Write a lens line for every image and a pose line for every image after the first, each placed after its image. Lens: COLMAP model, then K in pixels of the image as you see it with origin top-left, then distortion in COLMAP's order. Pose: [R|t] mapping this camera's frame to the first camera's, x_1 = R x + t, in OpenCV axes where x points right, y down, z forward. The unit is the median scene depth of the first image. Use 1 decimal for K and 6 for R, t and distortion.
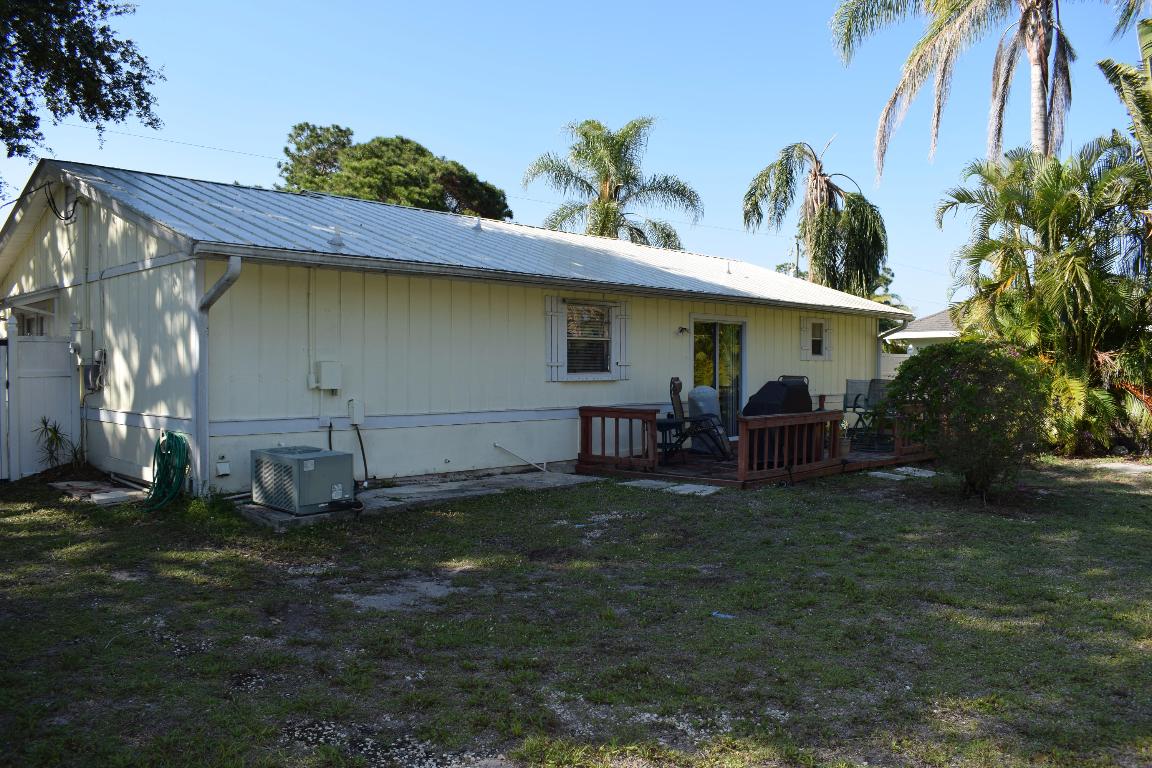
lens RADIAL K [[901.3, 0, 577.0], [0, 901.3, 383.2], [0, 0, 1]] dist [-0.093799, 0.015724]
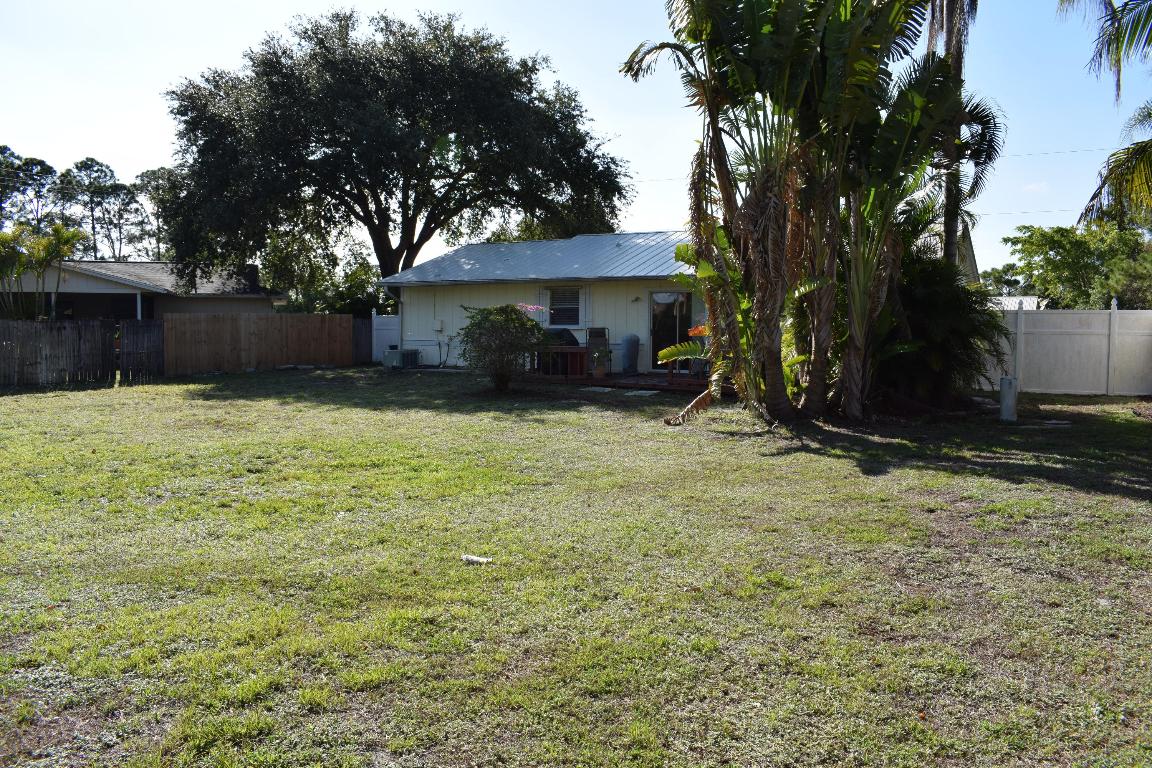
lens RADIAL K [[901.3, 0, 575.5], [0, 901.3, 382.2], [0, 0, 1]] dist [-0.093799, 0.015724]
pose [[0.246506, 0.055952, -0.967525, 1.841084], [-0.027781, 0.998330, 0.050655, 0.011244], [0.968743, 0.014392, 0.247649, 0.559575]]
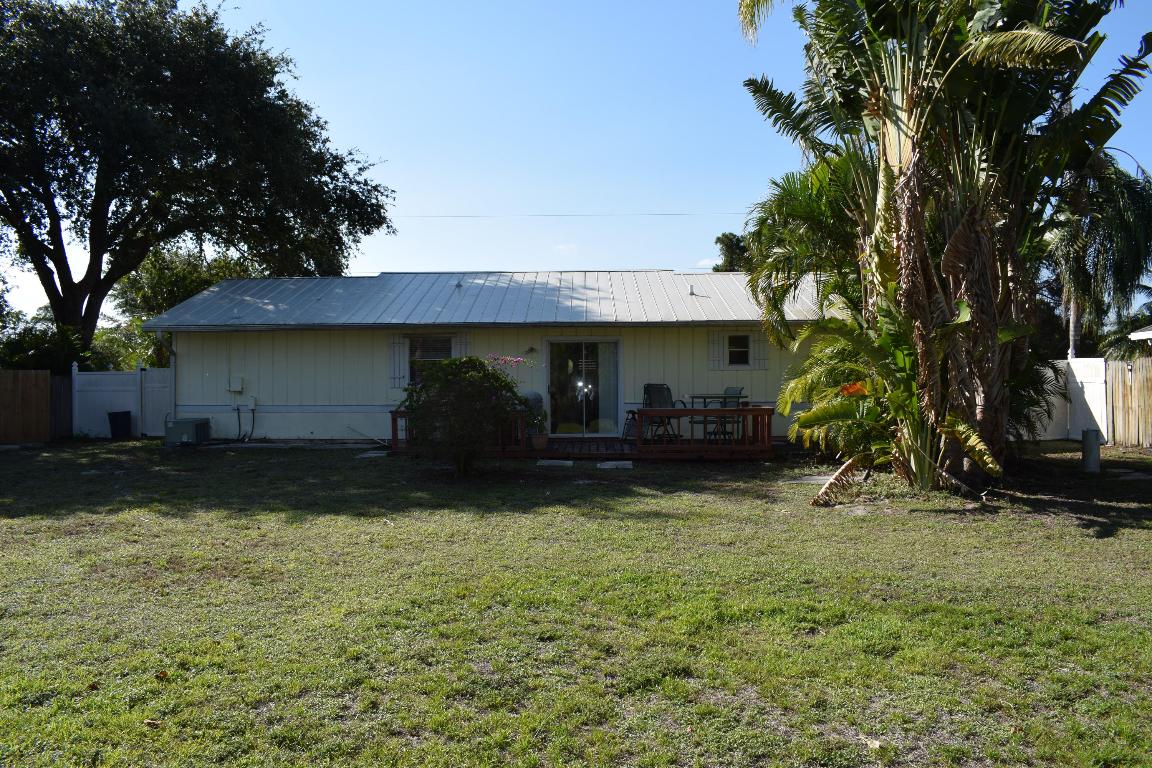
lens RADIAL K [[901.3, 0, 574.8], [0, 901.3, 383.8], [0, 0, 1]] dist [-0.093799, 0.015724]
pose [[0.682180, -0.006638, -0.731154, 1.265669], [-0.007180, 0.999850, -0.015777, 0.012656], [0.731149, 0.016012, 0.682030, 0.158372]]
